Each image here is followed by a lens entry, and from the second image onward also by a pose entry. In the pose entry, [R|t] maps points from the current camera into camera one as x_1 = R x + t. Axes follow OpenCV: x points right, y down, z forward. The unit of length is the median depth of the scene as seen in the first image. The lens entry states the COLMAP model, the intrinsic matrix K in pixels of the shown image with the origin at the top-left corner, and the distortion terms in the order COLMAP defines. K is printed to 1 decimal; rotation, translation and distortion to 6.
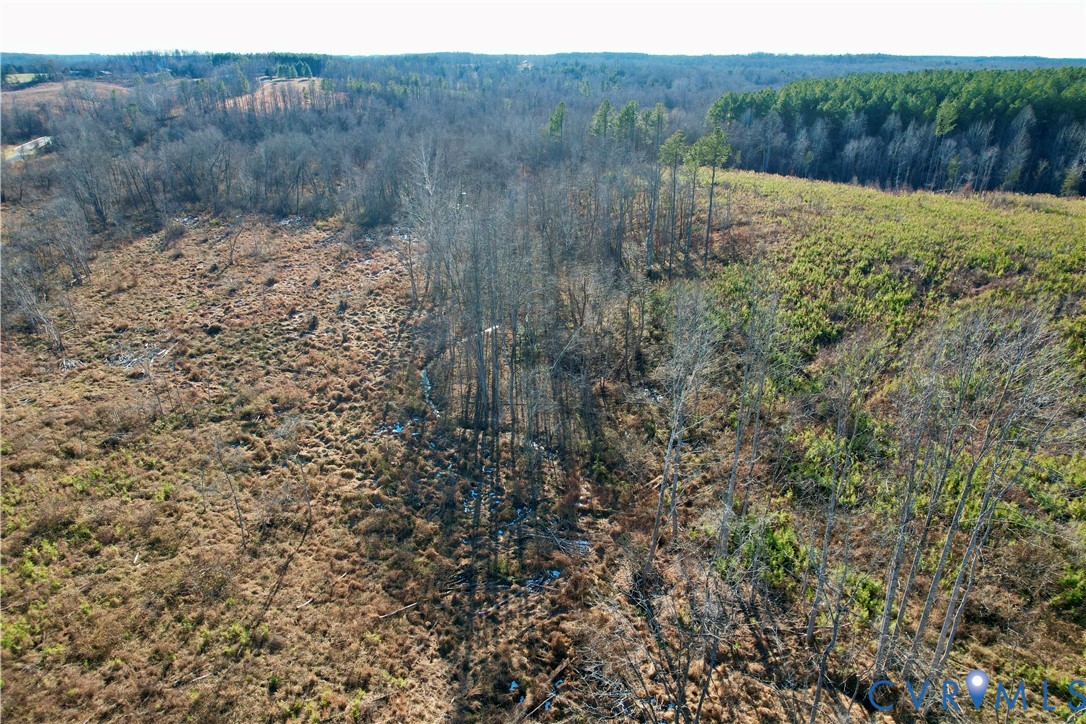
lens RADIAL K [[699.2, 0, 543.0], [0, 699.2, 362.0], [0, 0, 1]] dist [-0.077071, 0.071437]
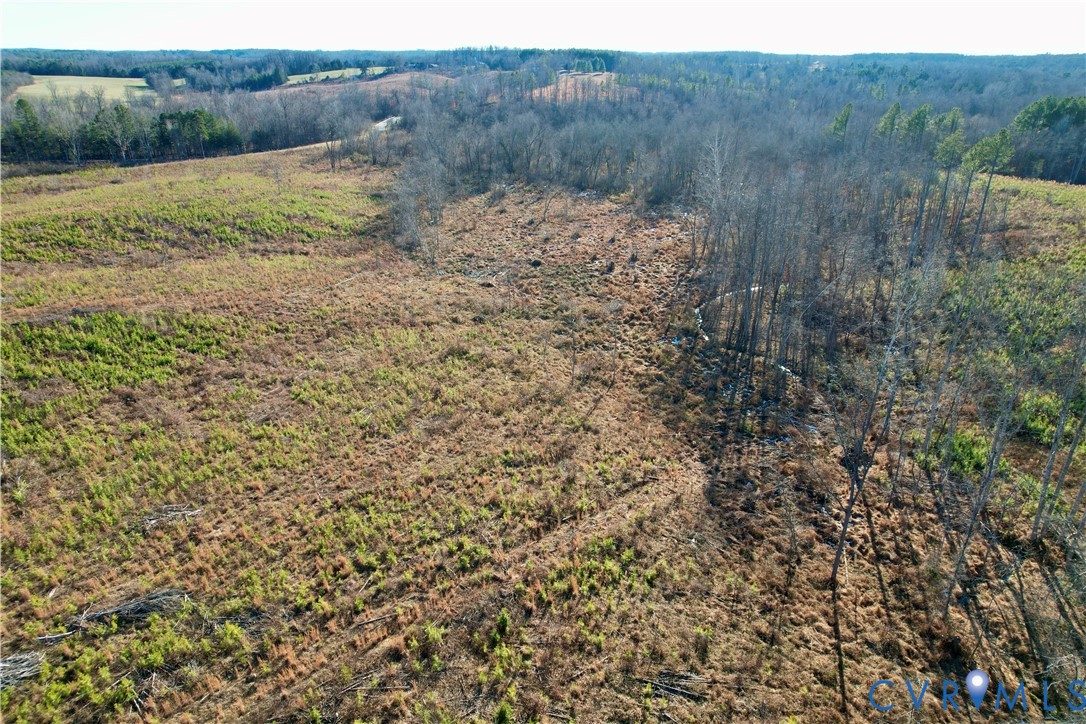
lens RADIAL K [[699.2, 0, 543.0], [0, 699.2, 362.0], [0, 0, 1]] dist [-0.077071, 0.071437]
pose [[0.930836, 0.152255, -0.332209, 0.000400], [-0.151333, 0.988063, 0.028814, 0.099599], [0.332630, 0.023453, 0.942766, -0.236532]]
